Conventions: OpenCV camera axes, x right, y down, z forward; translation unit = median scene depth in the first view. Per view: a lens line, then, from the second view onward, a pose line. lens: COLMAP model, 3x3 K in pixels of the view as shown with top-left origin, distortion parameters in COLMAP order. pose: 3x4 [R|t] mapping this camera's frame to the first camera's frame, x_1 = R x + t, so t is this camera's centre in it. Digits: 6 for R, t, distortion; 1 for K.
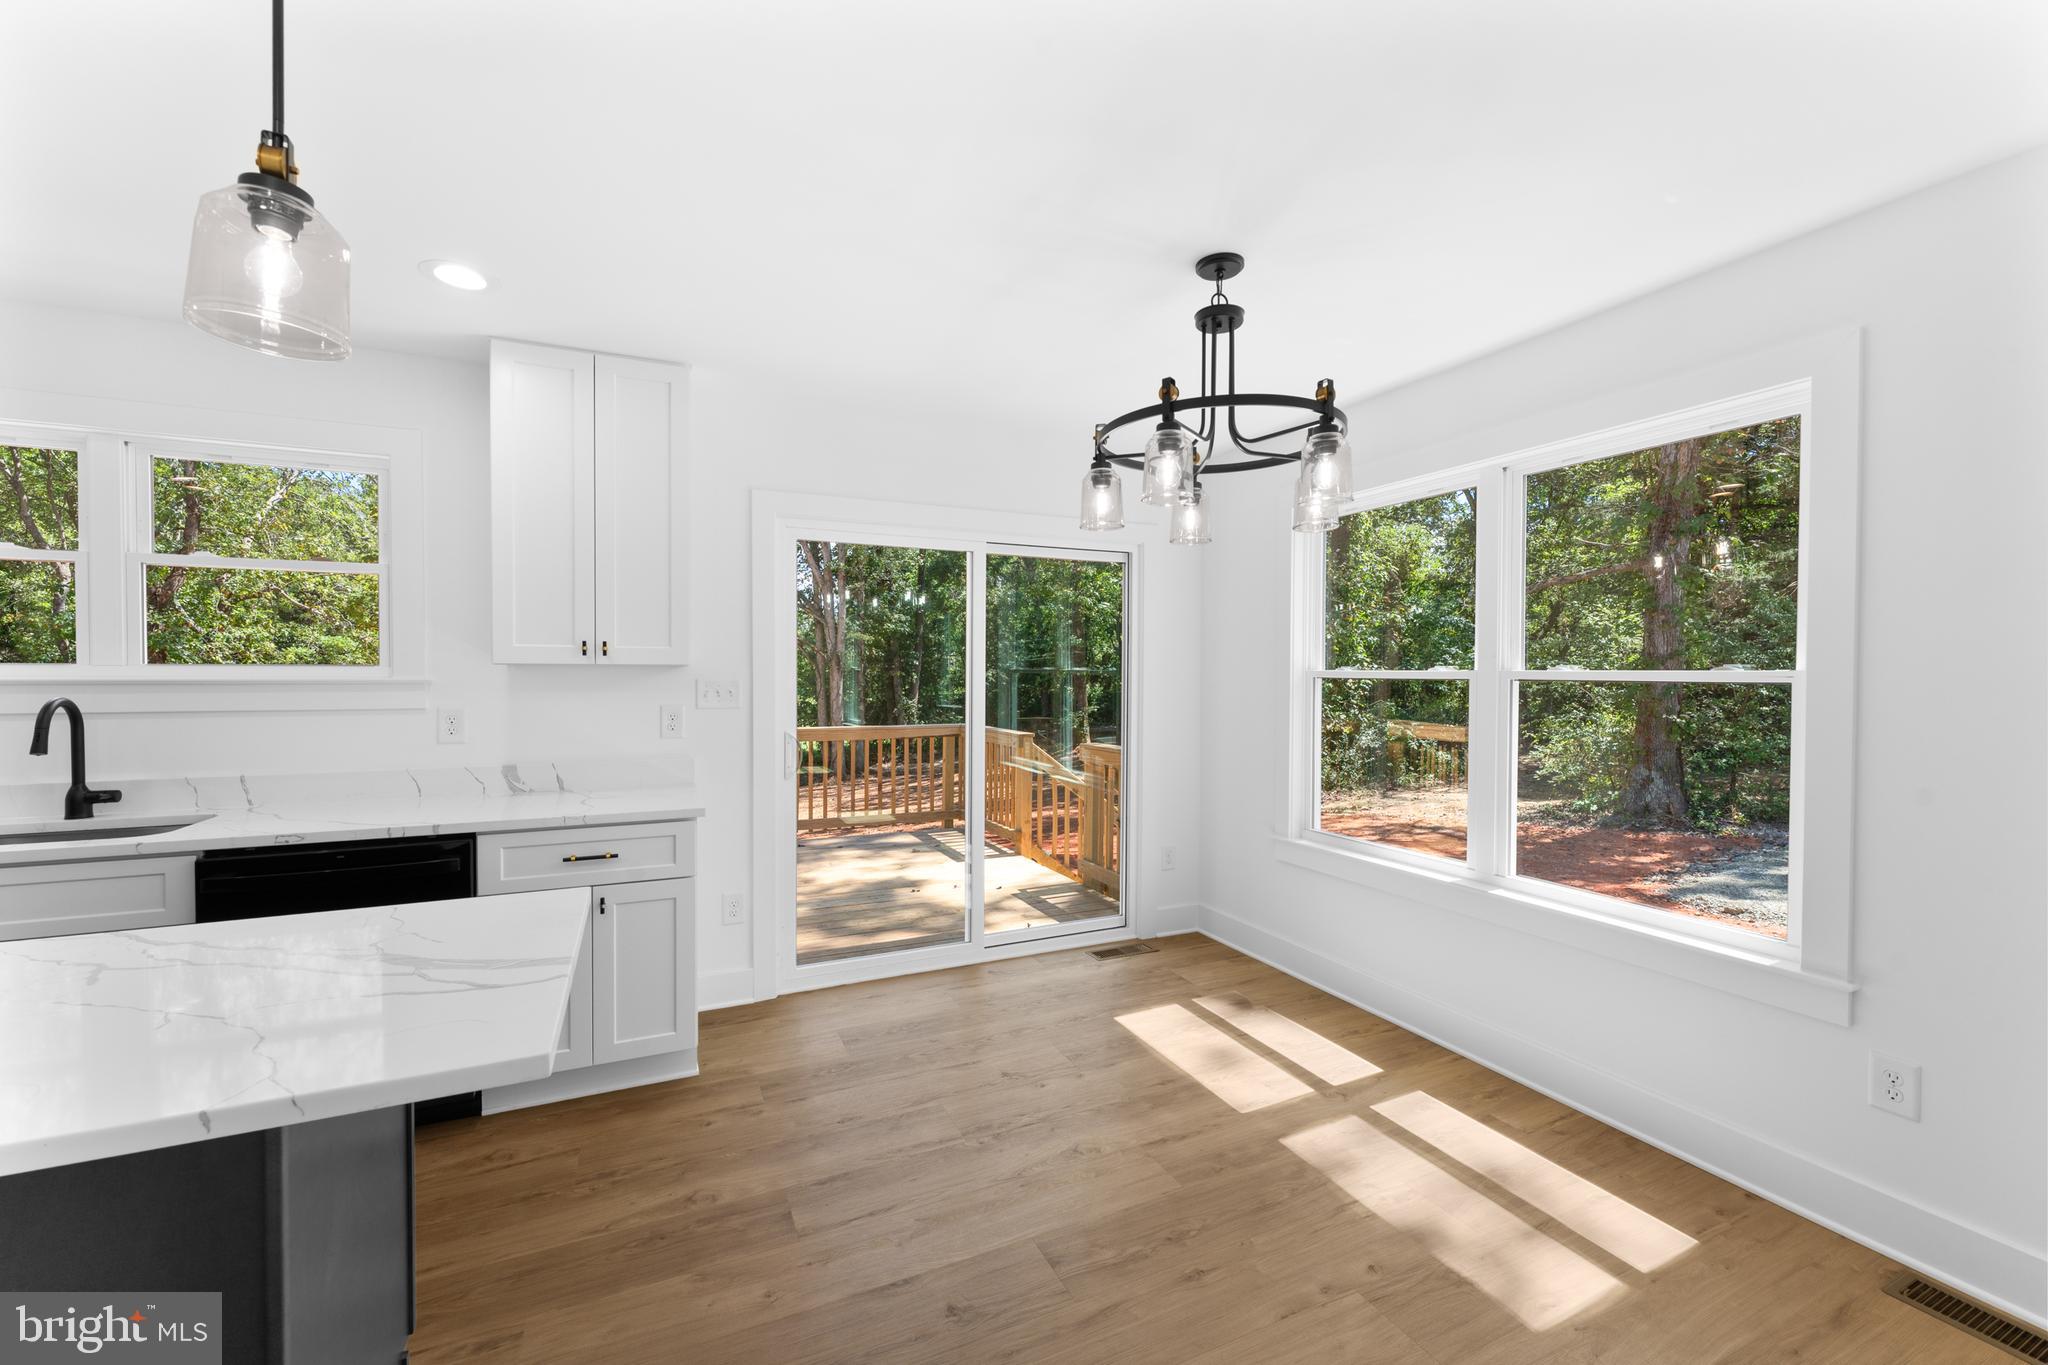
lens RADIAL K [[815.2, 0, 1022.2], [0, 815.2, 685.3], [0, 0, 1]] dist [-0.000236, -0.000059]
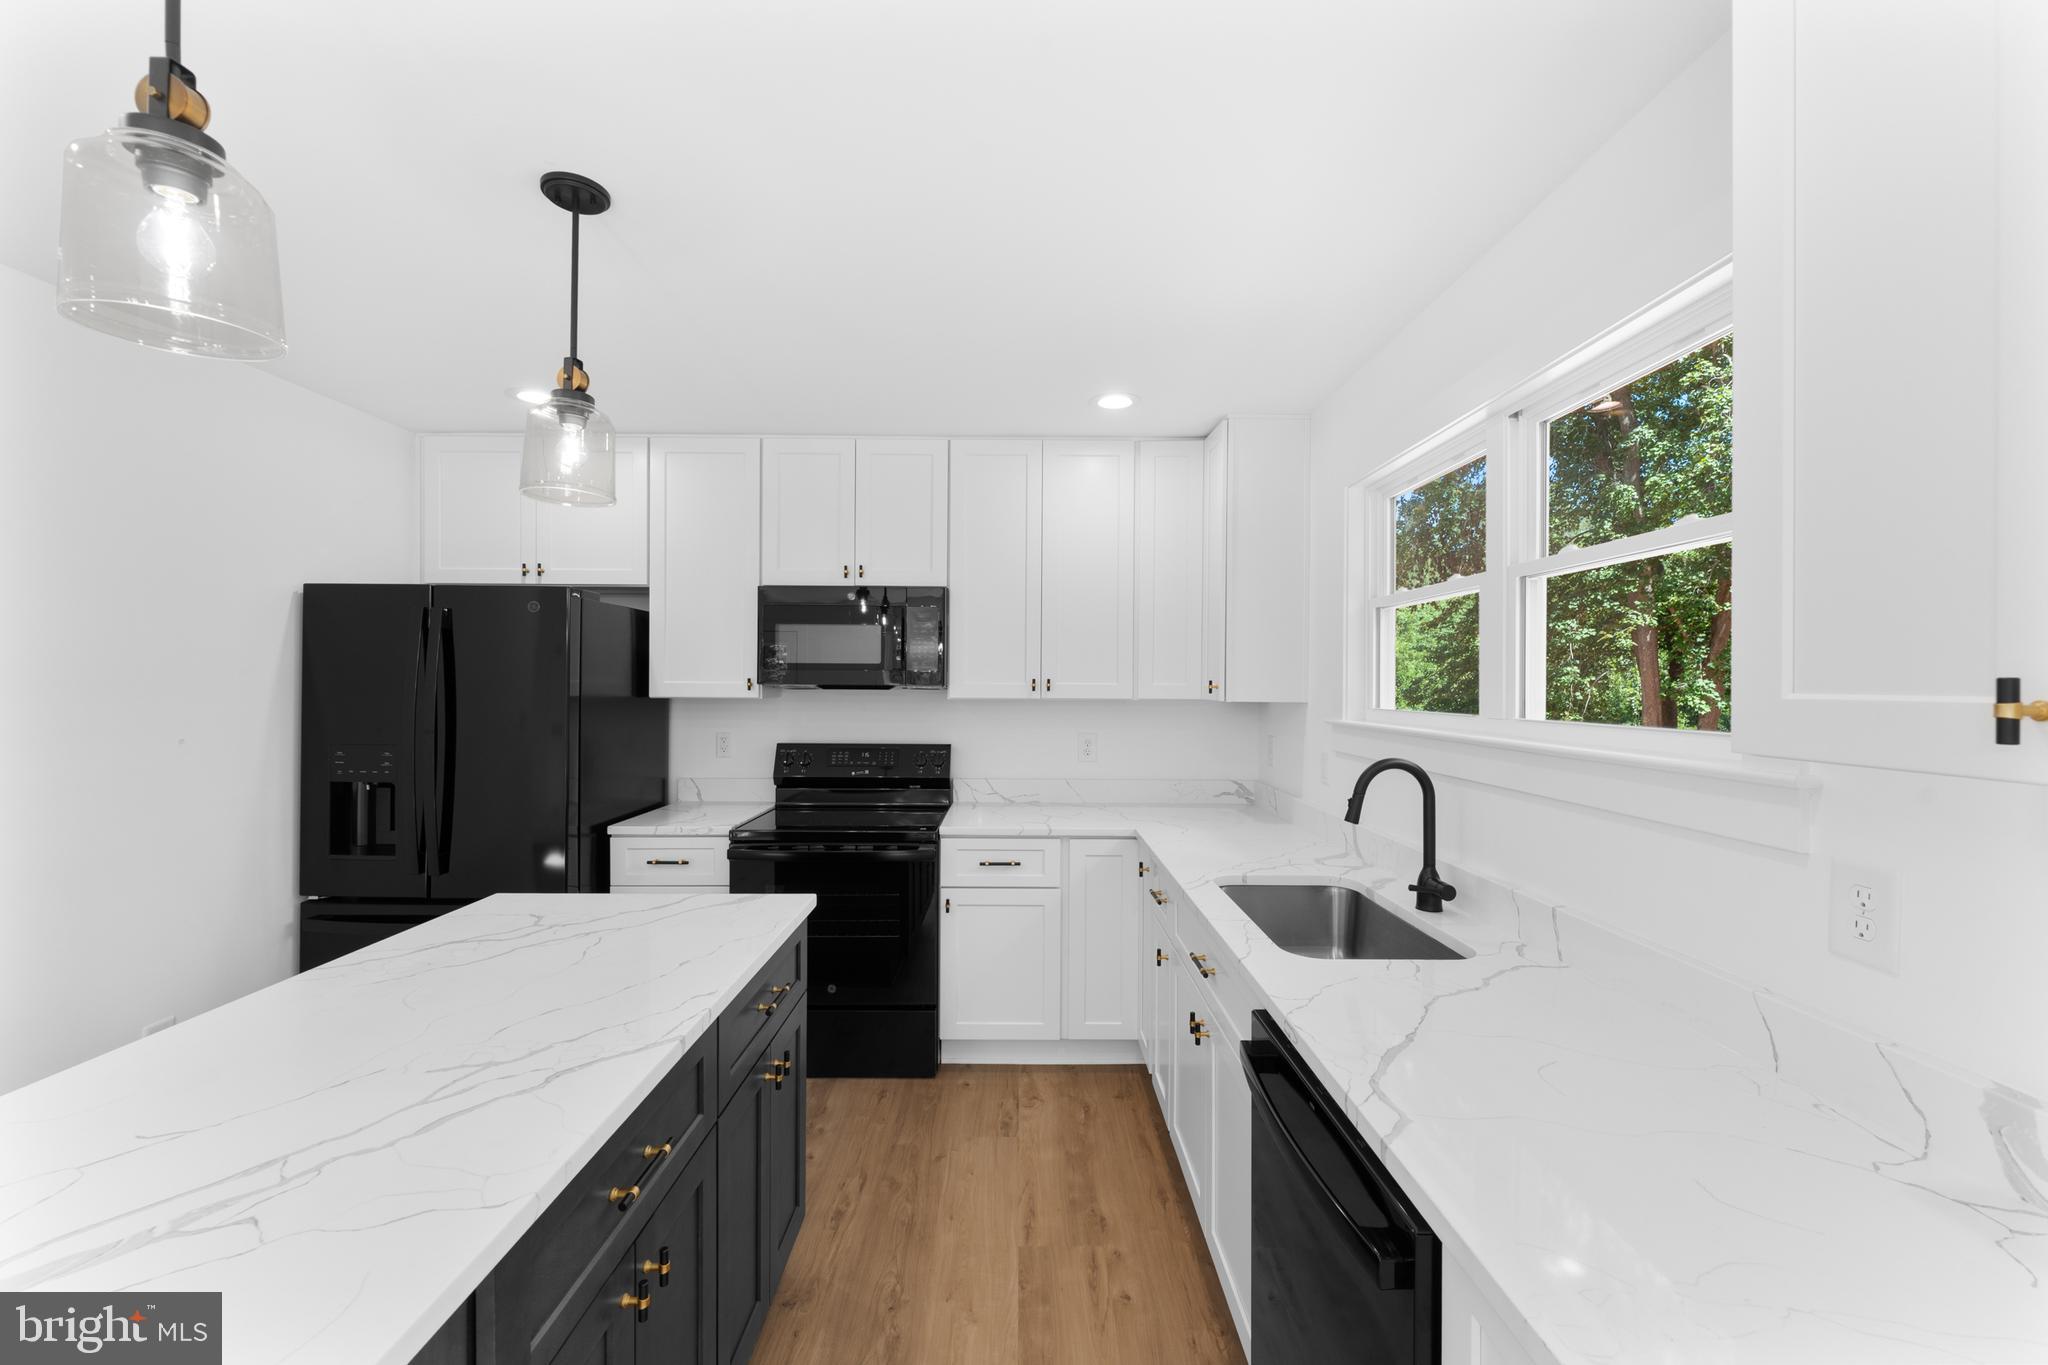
lens RADIAL K [[815.2, 0, 1022.2], [0, 815.2, 685.3], [0, 0, 1]] dist [-0.000236, -0.000059]
pose [[-0.416029, -0.001420, -0.909350, -0.259835], [-0.020676, 0.999755, 0.007898, -0.055173], [0.909116, 0.022088, -0.415957, 0.961788]]
